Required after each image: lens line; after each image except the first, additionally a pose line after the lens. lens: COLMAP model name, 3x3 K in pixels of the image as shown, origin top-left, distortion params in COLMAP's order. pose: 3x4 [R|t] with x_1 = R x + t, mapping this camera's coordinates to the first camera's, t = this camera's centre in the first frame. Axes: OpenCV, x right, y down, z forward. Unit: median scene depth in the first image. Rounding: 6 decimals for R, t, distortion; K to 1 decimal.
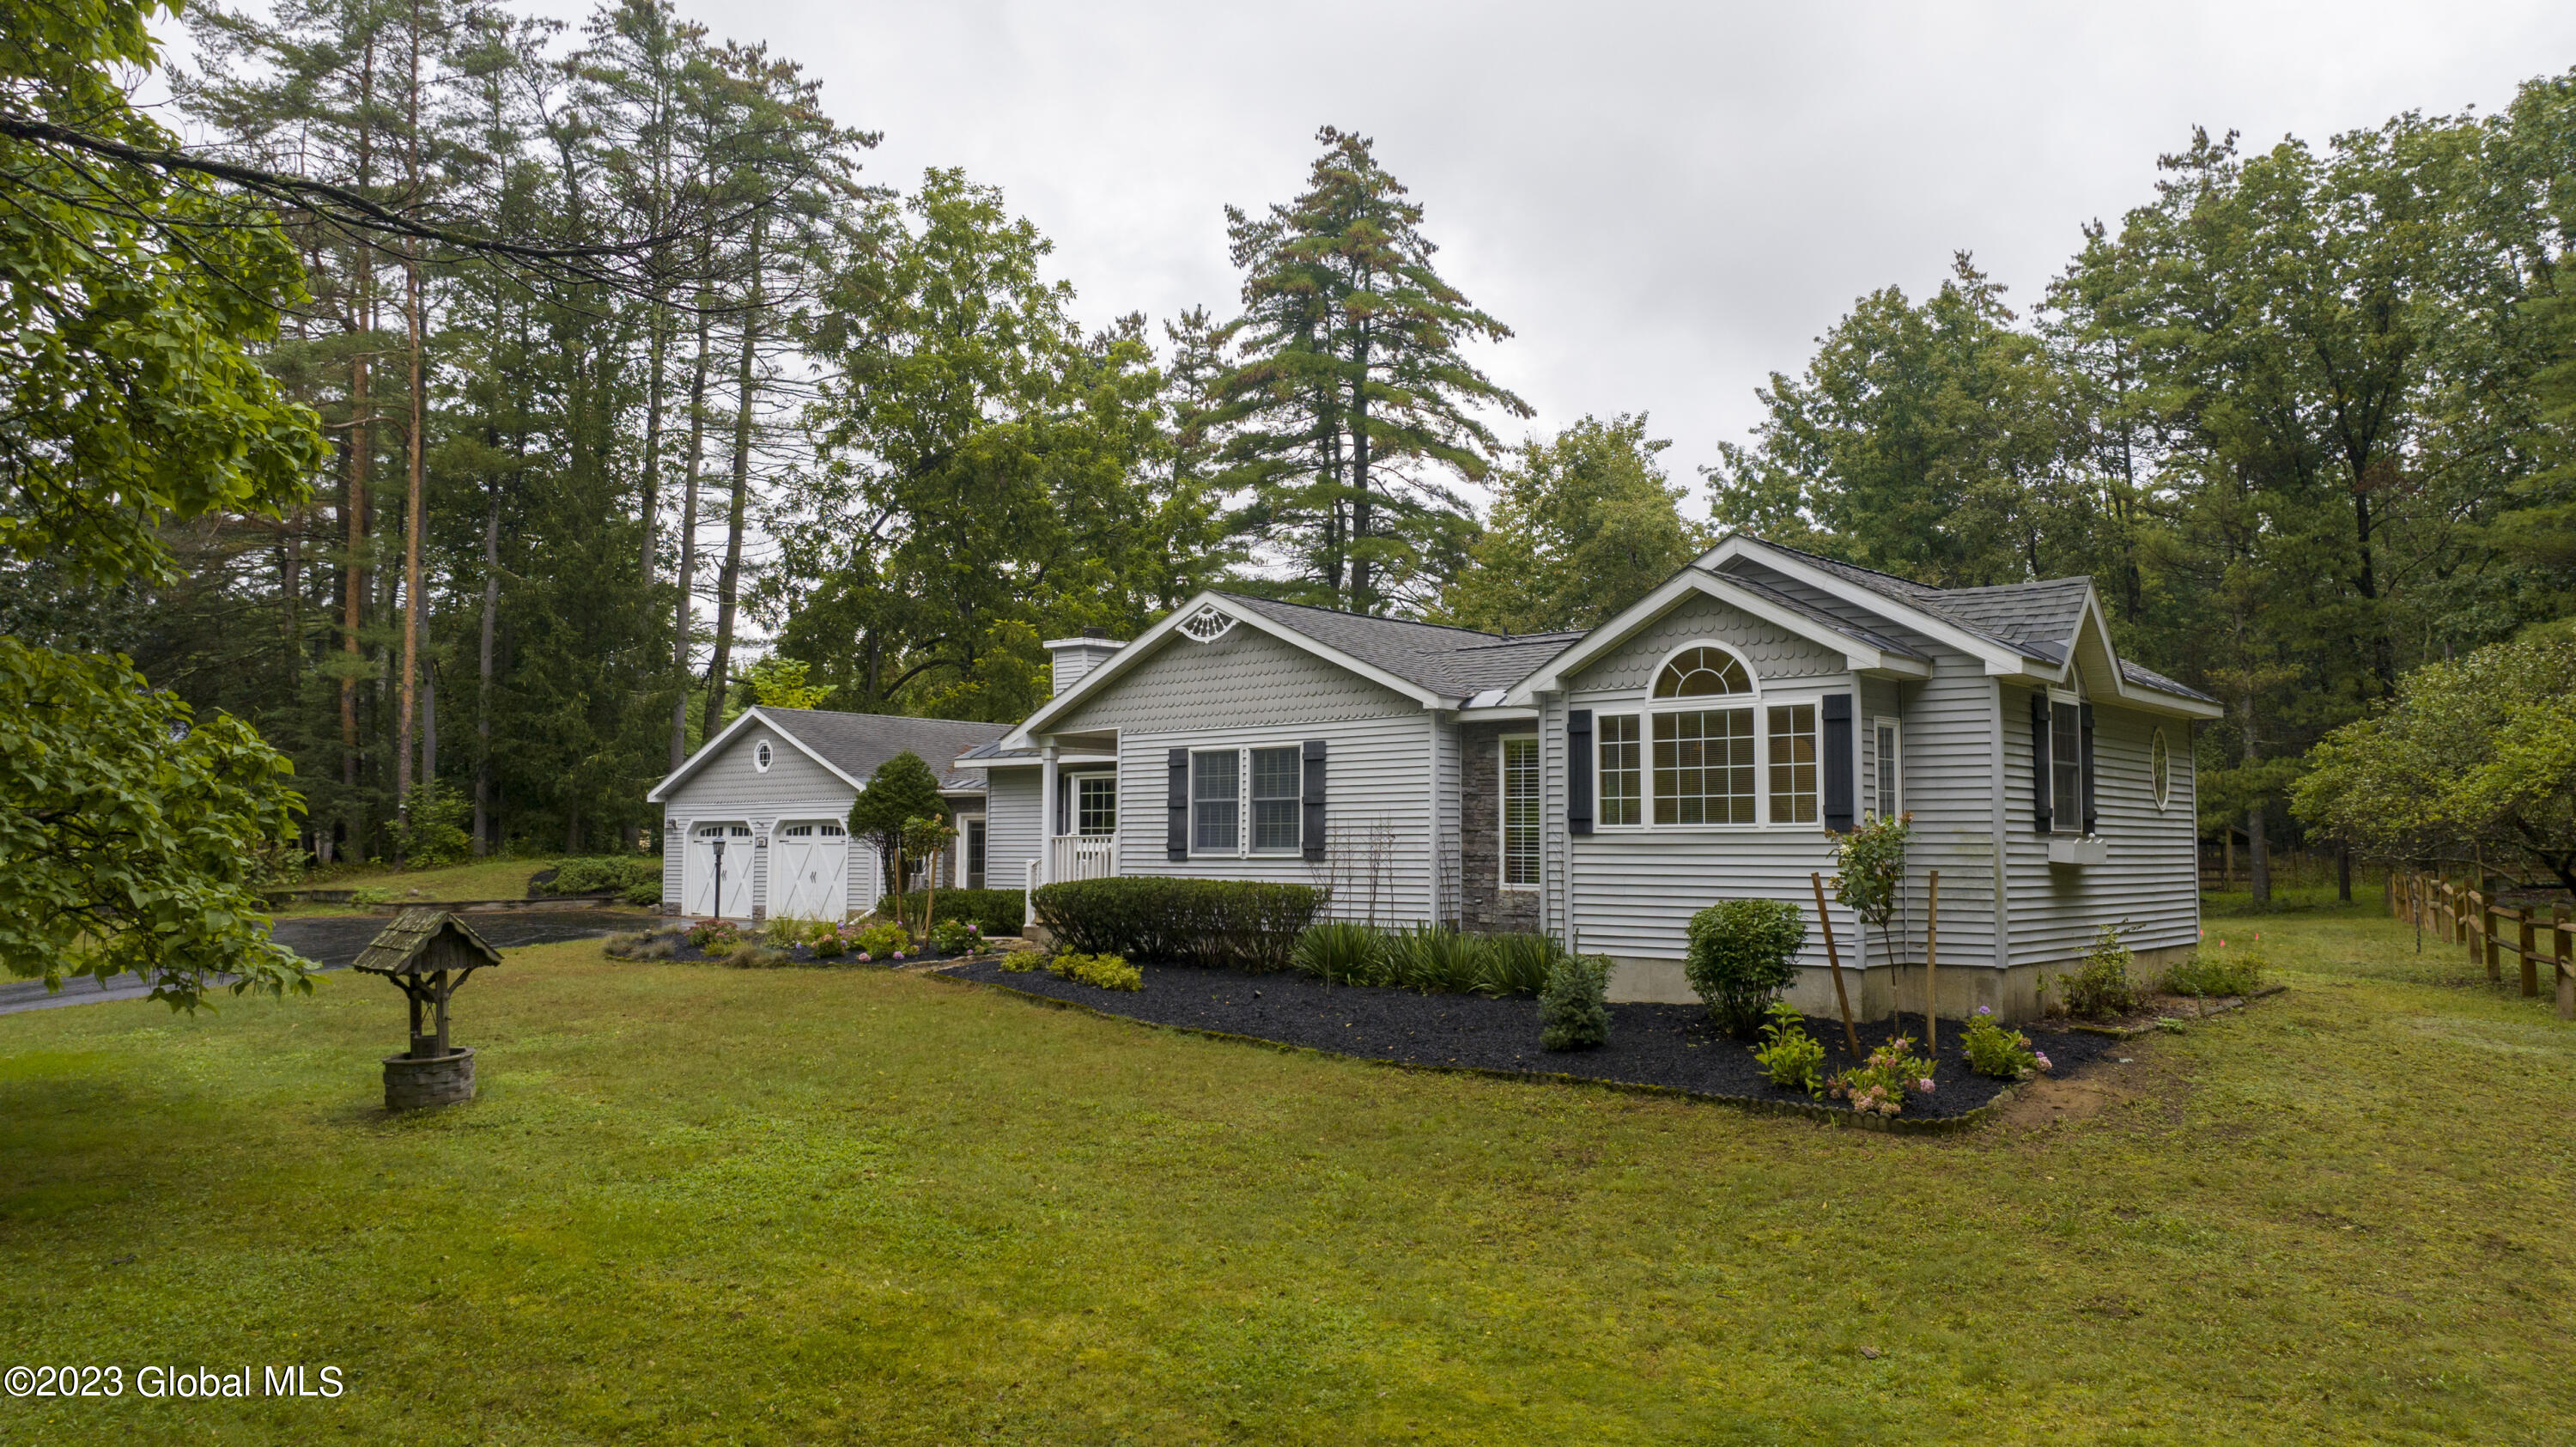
lens RADIAL K [[1802.6, 0, 1296.9], [0, 1802.6, 713.3], [0, 0, 1]] dist [-0.003776, -0.023609]
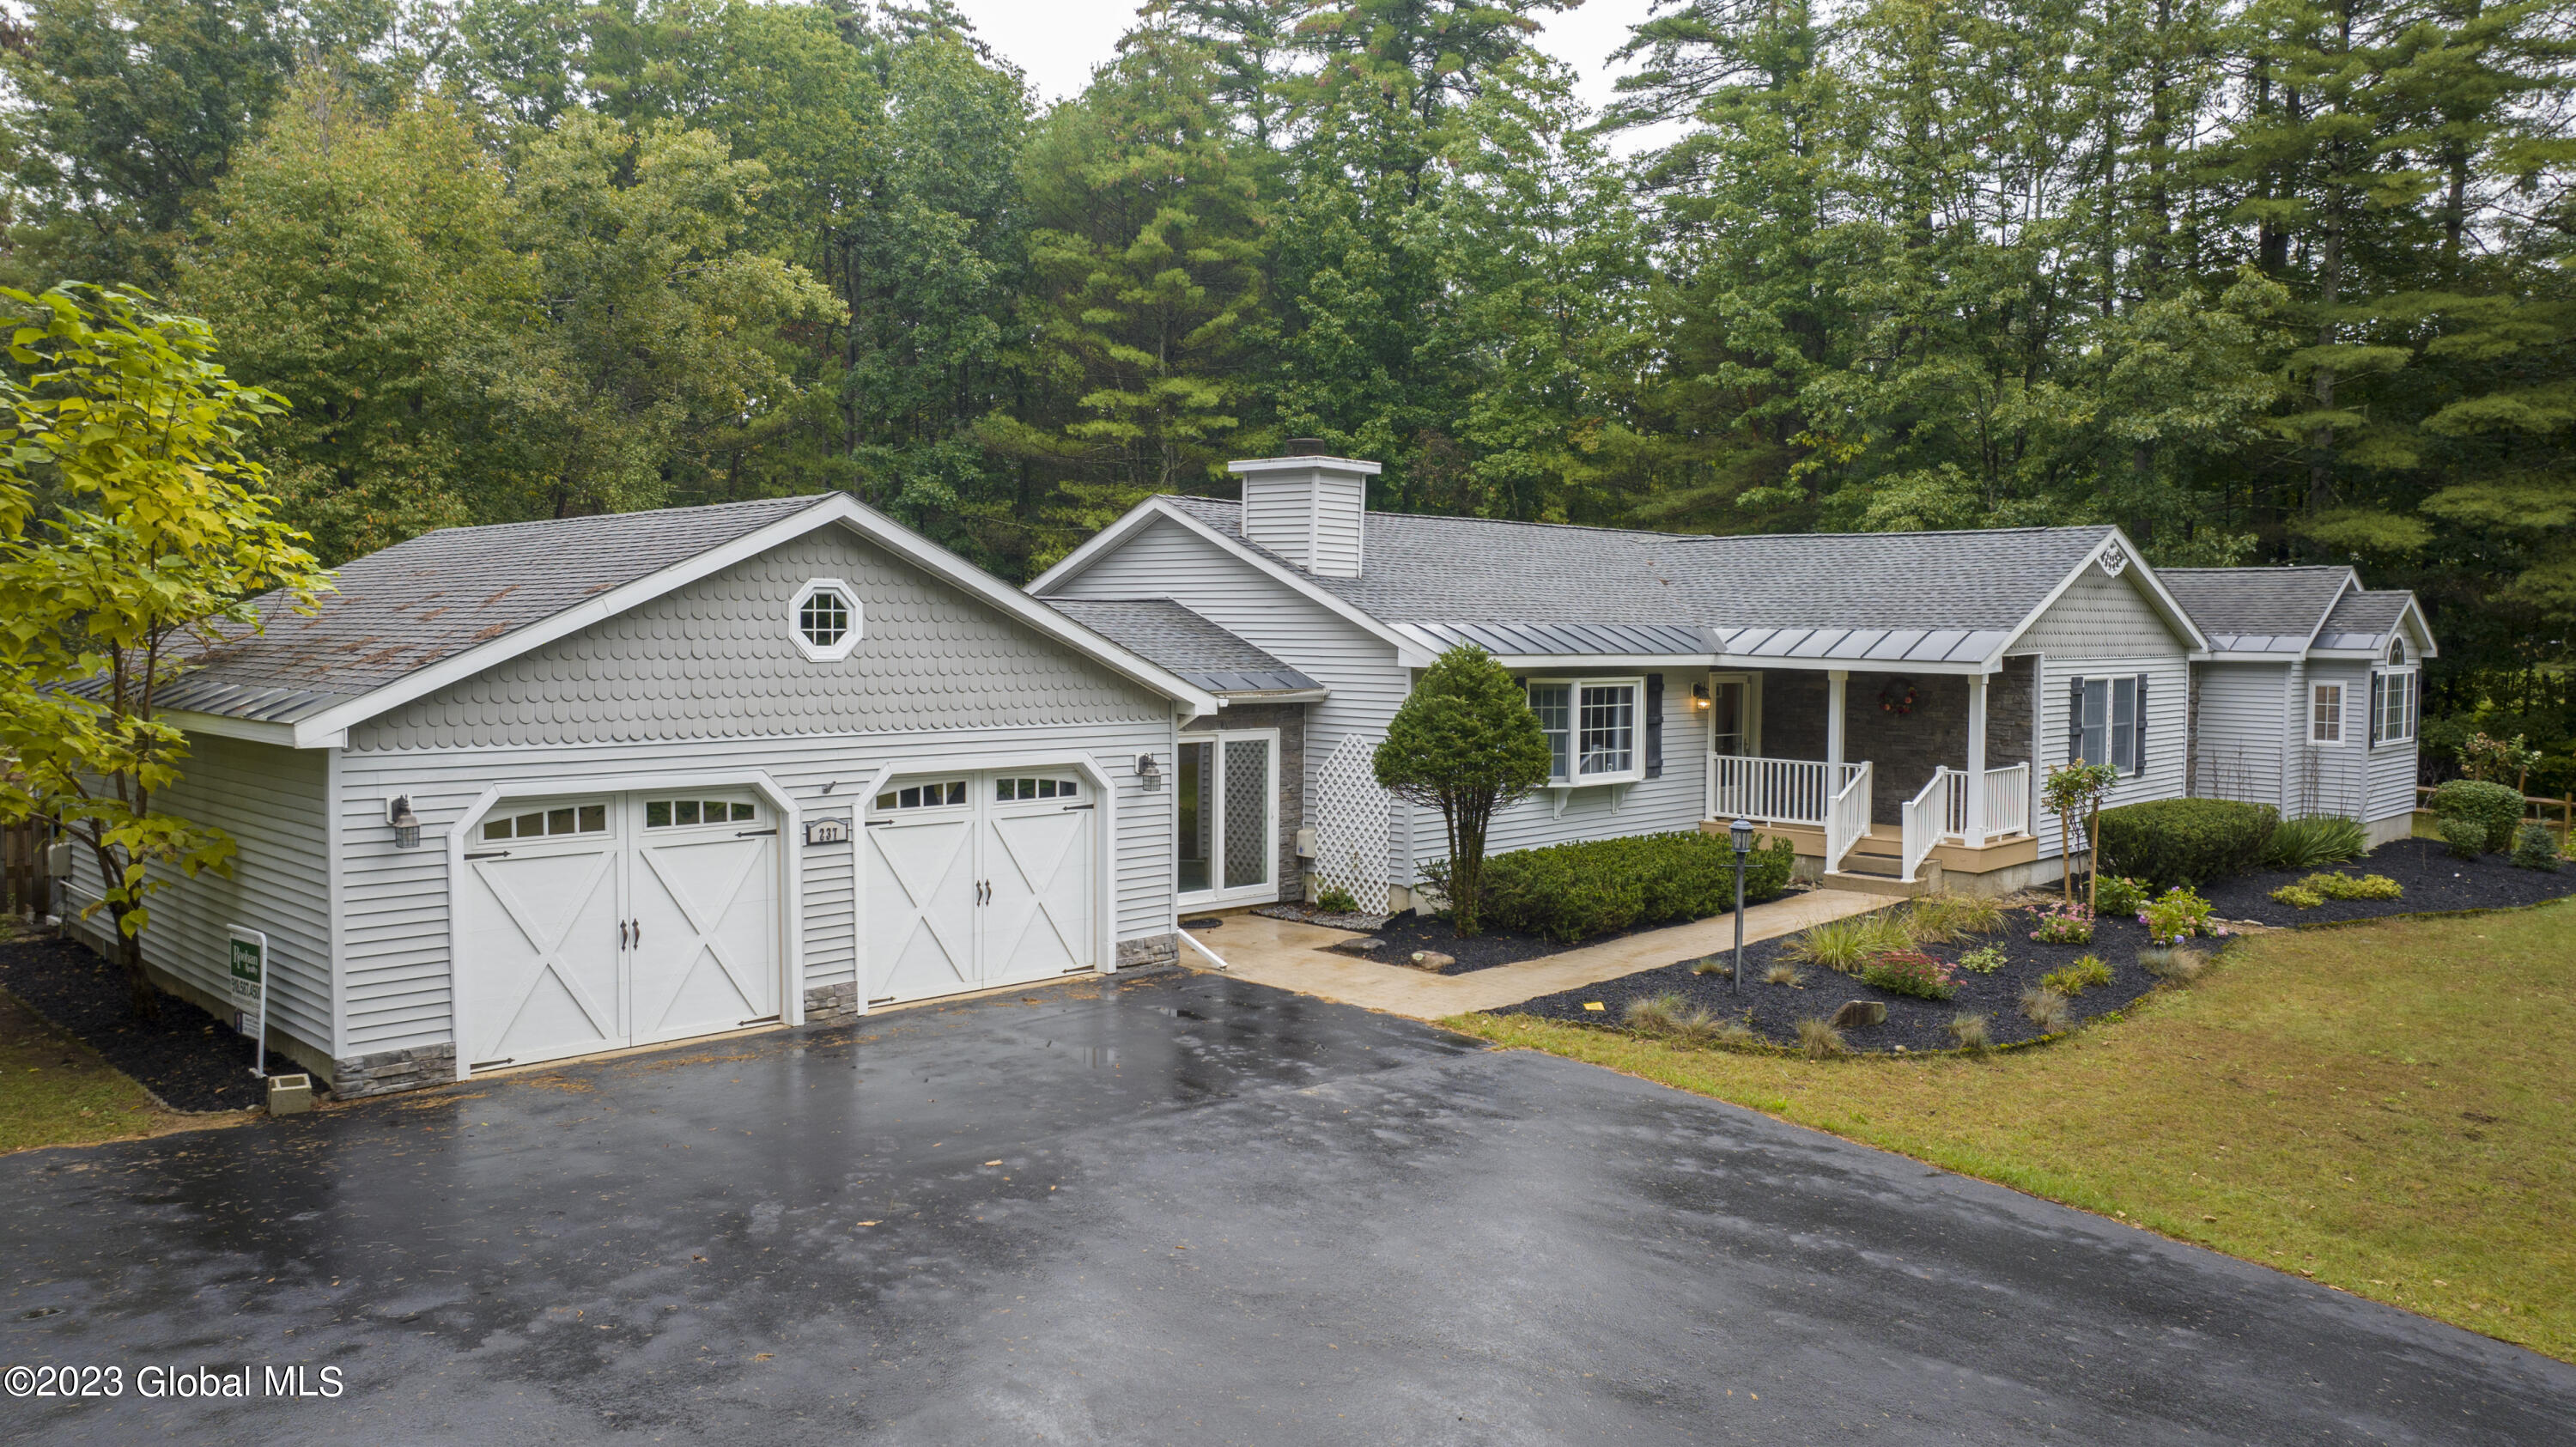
lens RADIAL K [[1813.6, 0, 1288.0], [0, 1813.6, 723.5], [0, 0, 1]] dist [-0.047415, 0.062521]
pose [[0.063685, -0.055157, 0.996445, -1.148661], [-0.080977, 0.994894, 0.060246, 0.023201], [-0.994679, -0.084526, 0.058893, 1.449522]]
